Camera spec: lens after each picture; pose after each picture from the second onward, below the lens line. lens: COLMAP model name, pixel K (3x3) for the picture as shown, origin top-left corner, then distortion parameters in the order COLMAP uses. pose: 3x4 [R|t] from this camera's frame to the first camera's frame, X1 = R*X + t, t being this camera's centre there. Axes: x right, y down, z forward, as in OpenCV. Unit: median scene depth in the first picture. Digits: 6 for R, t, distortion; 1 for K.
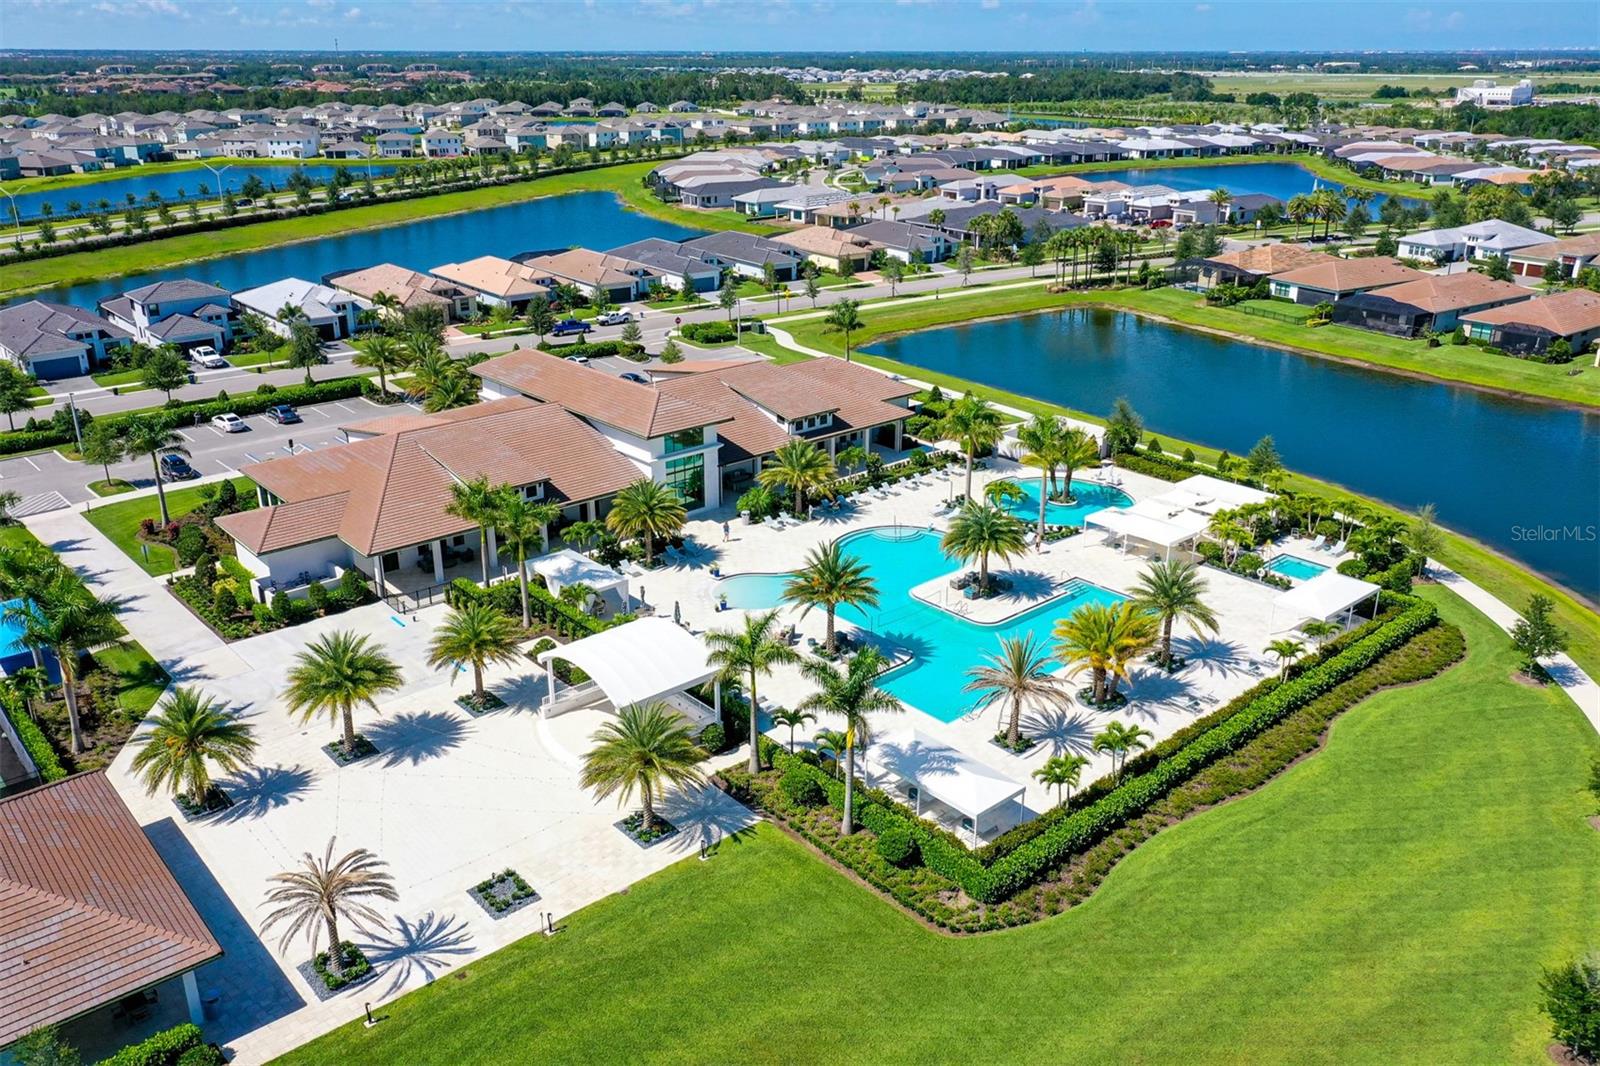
lens RADIAL K [[1246.0, 0, 806.2], [0, 1246.0, 534.0], [0, 0, 1]] dist [0.010606, -0.000936]
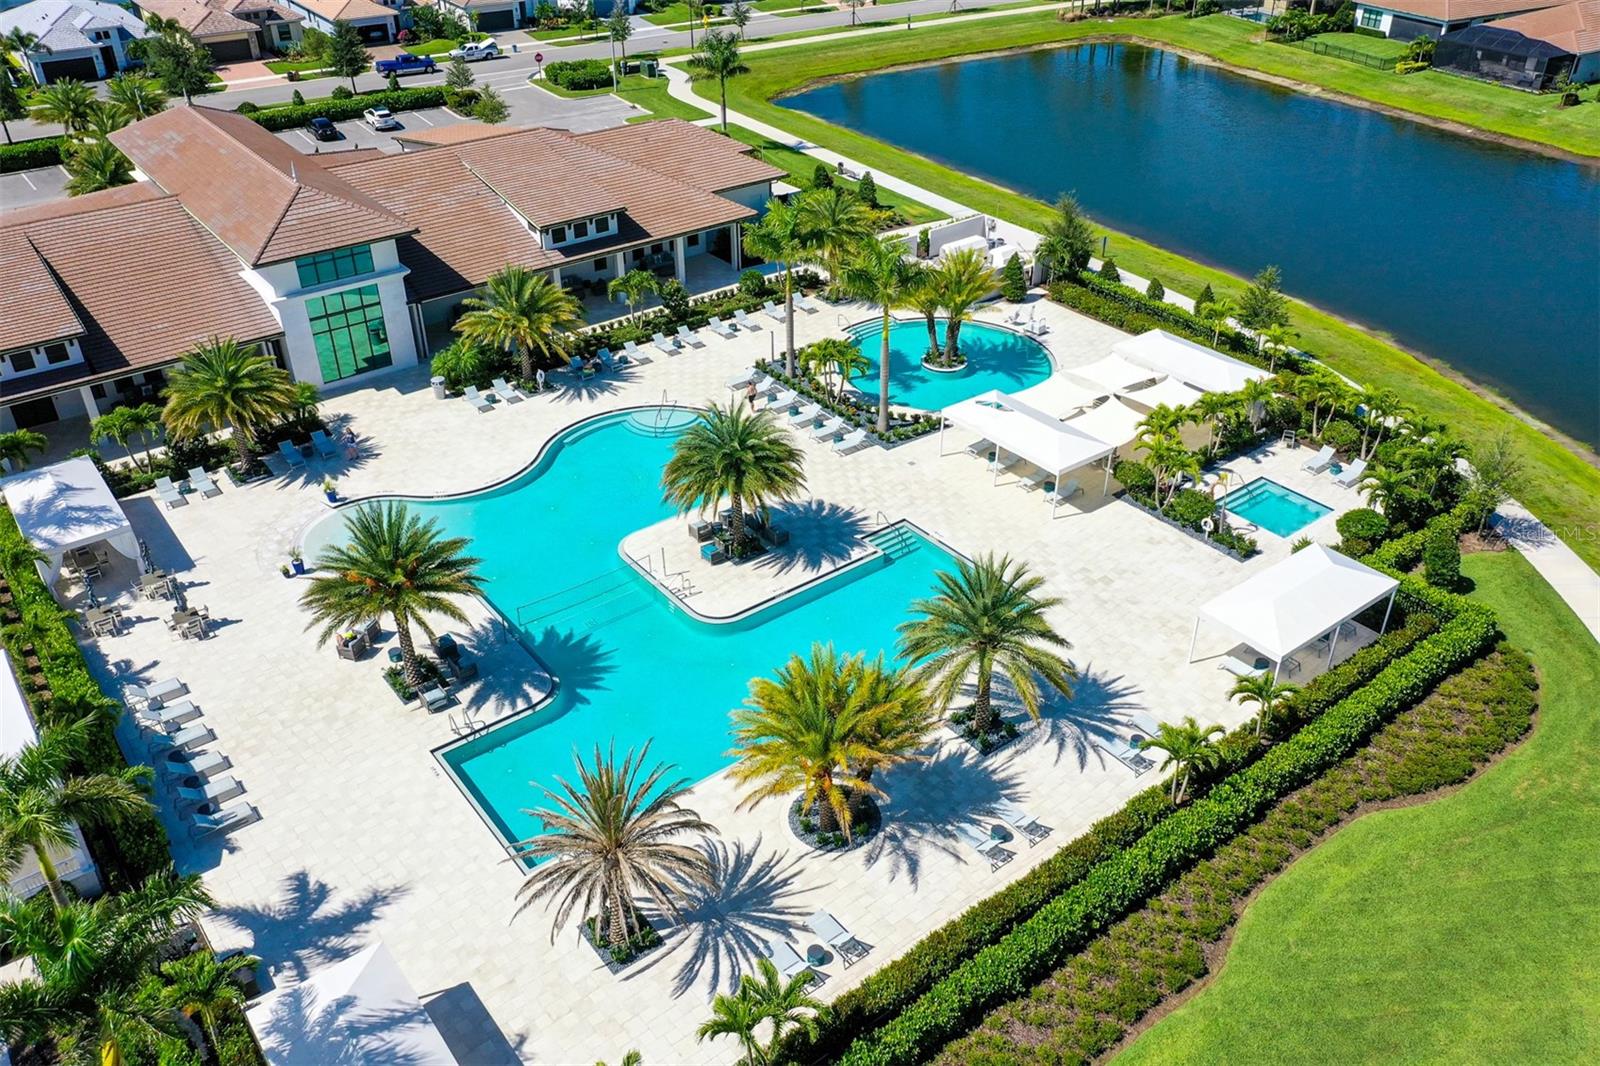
lens RADIAL K [[1246.0, 0, 806.2], [0, 1246.0, 534.0], [0, 0, 1]] dist [0.010606, -0.000936]
pose [[0.997852, 0.030363, -0.058045, 0.180696], [-0.018097, 0.979381, 0.201209, -0.071714], [0.062957, -0.199726, 0.977827, 0.349494]]
